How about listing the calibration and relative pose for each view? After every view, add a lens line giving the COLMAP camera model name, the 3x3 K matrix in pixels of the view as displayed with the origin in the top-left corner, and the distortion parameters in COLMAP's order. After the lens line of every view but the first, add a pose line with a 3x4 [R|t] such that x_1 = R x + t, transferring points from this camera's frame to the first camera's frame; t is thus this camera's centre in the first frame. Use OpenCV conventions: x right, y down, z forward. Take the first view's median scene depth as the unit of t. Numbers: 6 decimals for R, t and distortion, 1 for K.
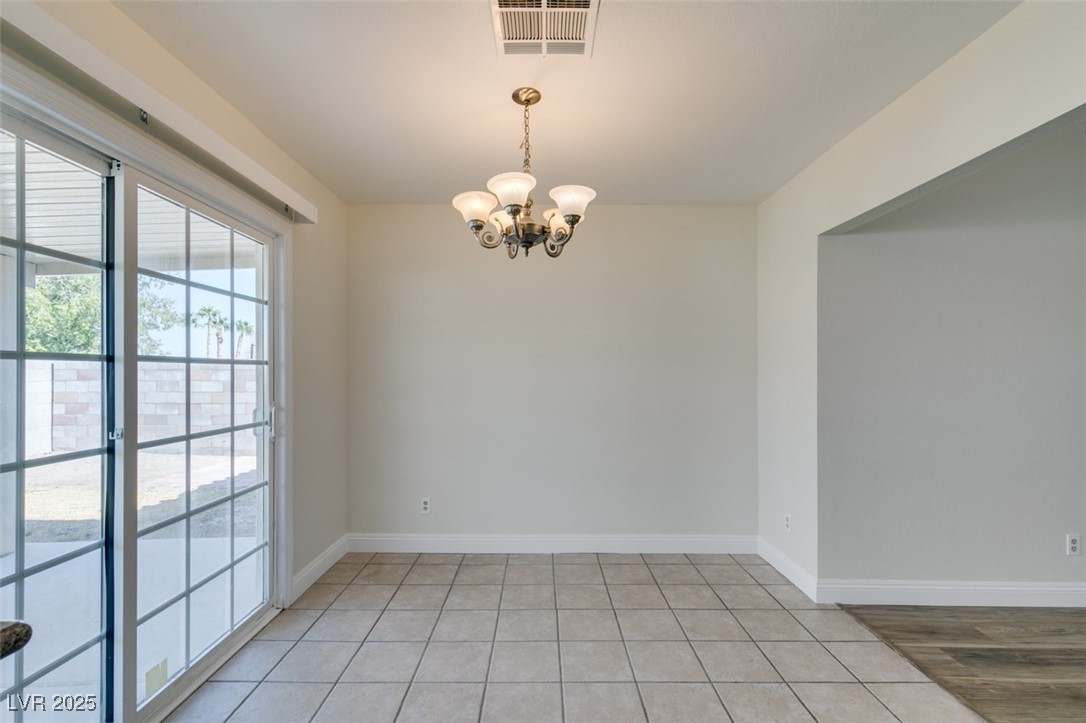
lens RADIAL K [[488.7, 0, 539.8], [0, 488.7, 372.6], [0, 0, 1]] dist [0.004580, -0.001210]
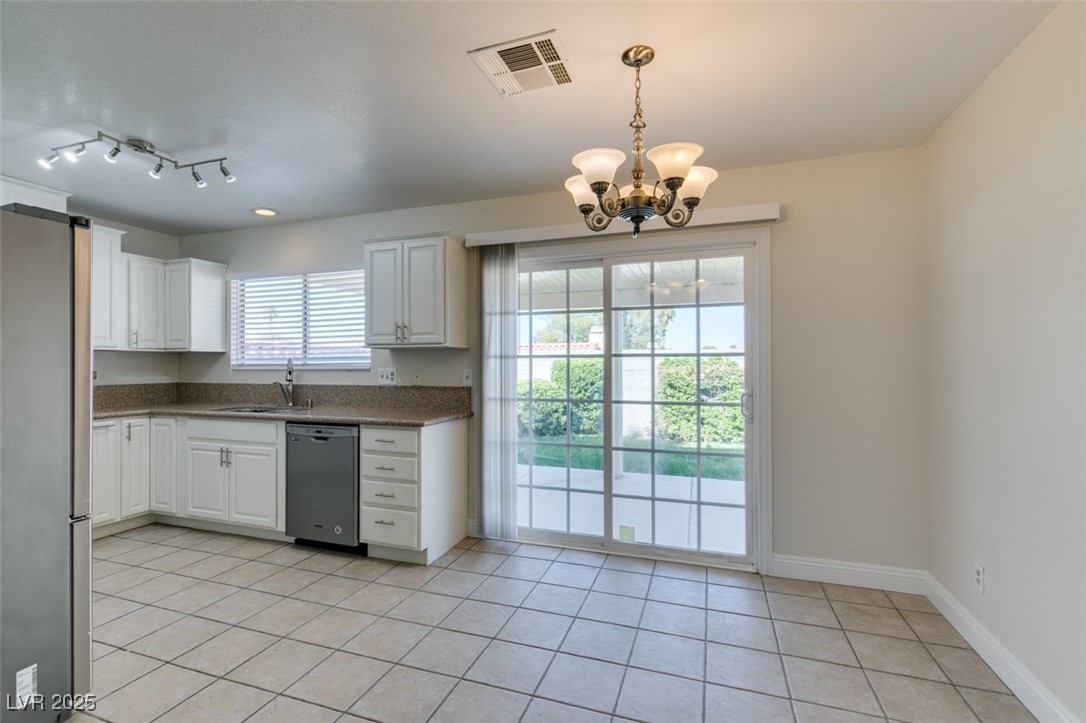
lens RADIAL K [[488.7, 0, 541.4], [0, 488.7, 360.2], [0, 0, 1]] dist [0.004580, -0.001210]
pose [[-0.327364, -0.007735, -0.944867, 0.709543], [0.000694, 0.999964, -0.008427, 0.003465], [0.944898, -0.003414, -0.327347, 0.902002]]
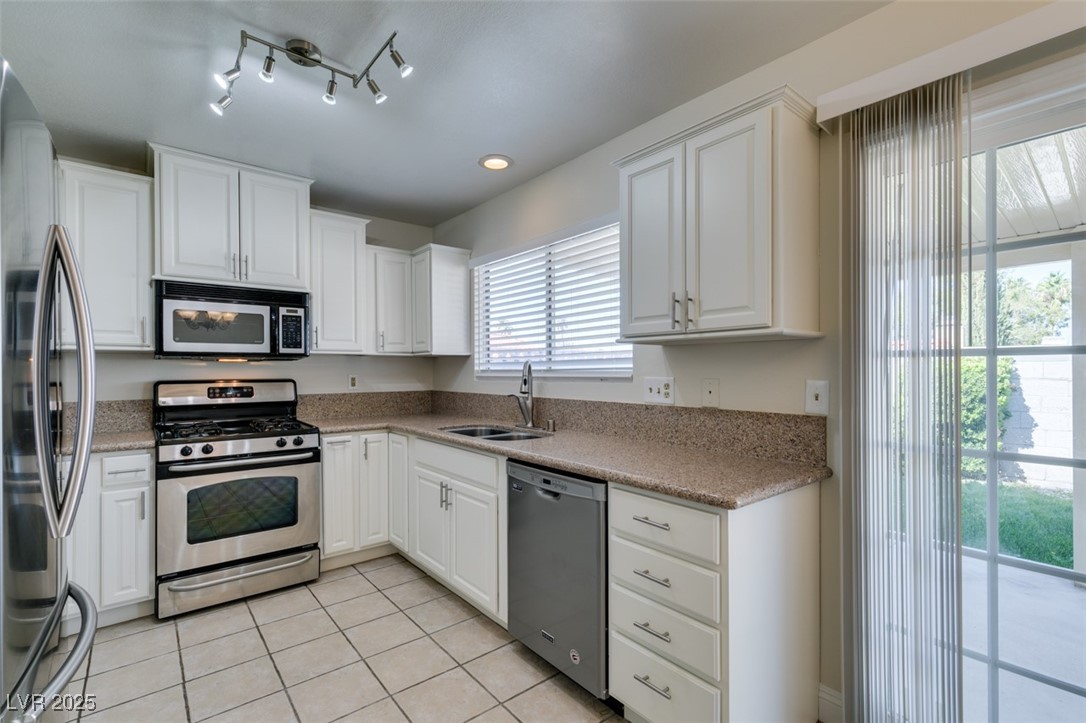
lens RADIAL K [[488.7, 0, 541.6], [0, 488.7, 369.6], [0, 0, 1]] dist [0.004580, -0.001210]
pose [[-0.773841, 0.001983, -0.633376, 0.201686], [0.002169, 0.999998, 0.000481, 0.001289], [0.633376, -0.001002, -0.773844, 0.537454]]
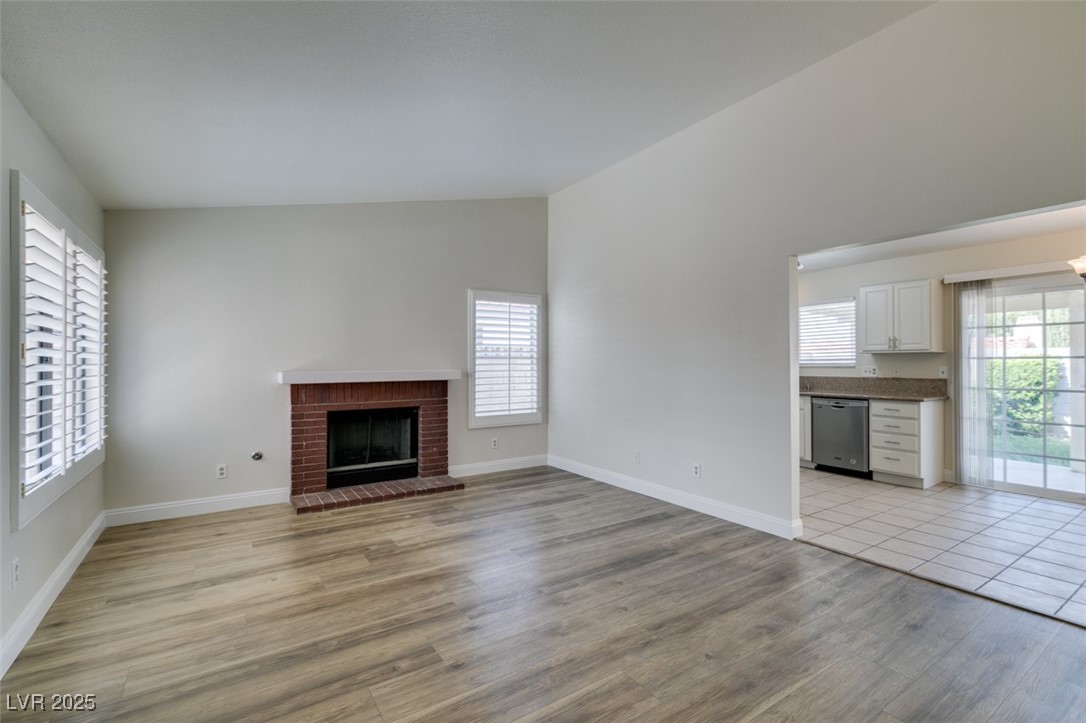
lens RADIAL K [[488.7, 0, 536.2], [0, 488.7, 361.0], [0, 0, 1]] dist [0.004580, -0.001210]
pose [[-0.836212, -0.002387, -0.548401, 1.972354], [0.000499, 0.999987, -0.005114, 0.002757], [0.548406, -0.004550, -0.836200, 1.018106]]
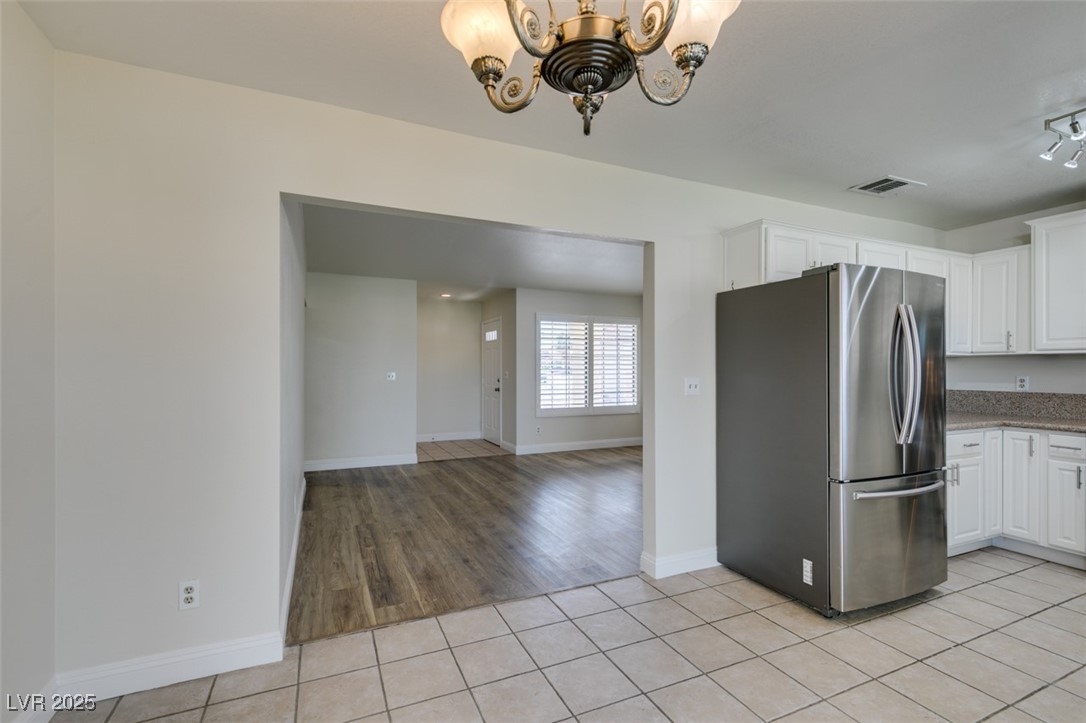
lens RADIAL K [[488.7, 0, 539.2], [0, 488.7, 366.2], [0, 0, 1]] dist [0.004580, -0.001210]
pose [[-0.409403, 0.001613, 0.912352, -0.337108], [-0.001139, 0.999997, -0.002279, -0.001466], [-0.912353, -0.001972, -0.409399, 0.980798]]
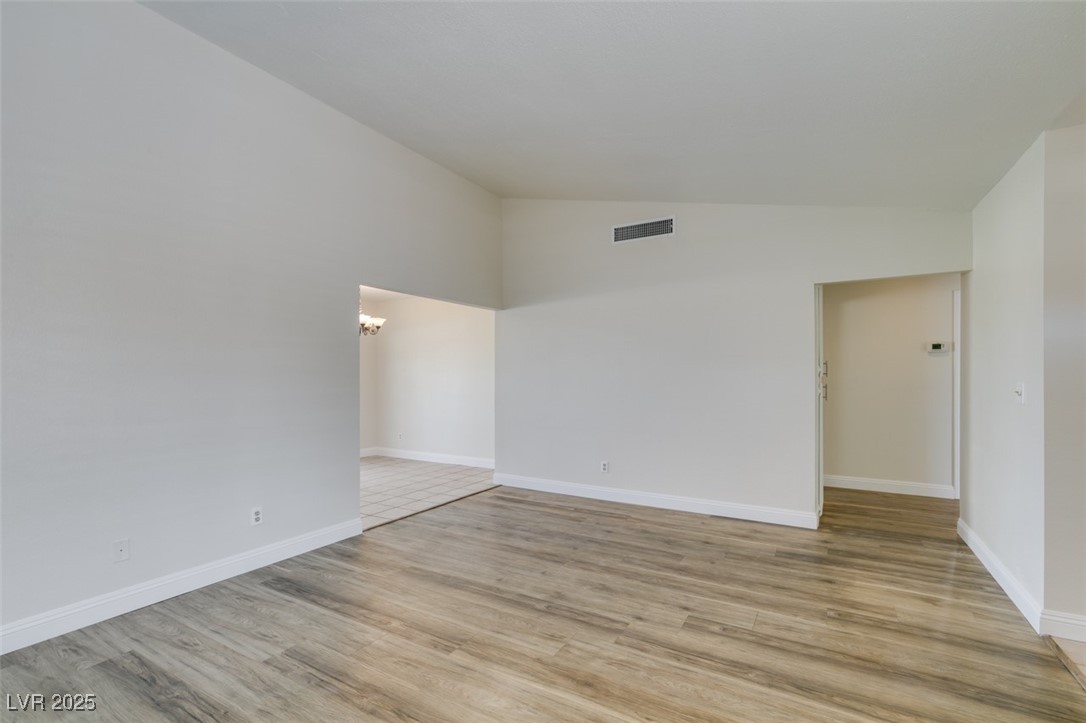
lens RADIAL K [[488.7, 0, 547.5], [0, 488.7, 374.2], [0, 0, 1]] dist [0.004580, -0.001210]
pose [[0.866530, -0.006048, -0.499089, 1.908984], [0.004451, 0.999980, -0.004391, 0.002714], [0.499106, 0.001584, 0.866540, -0.762596]]
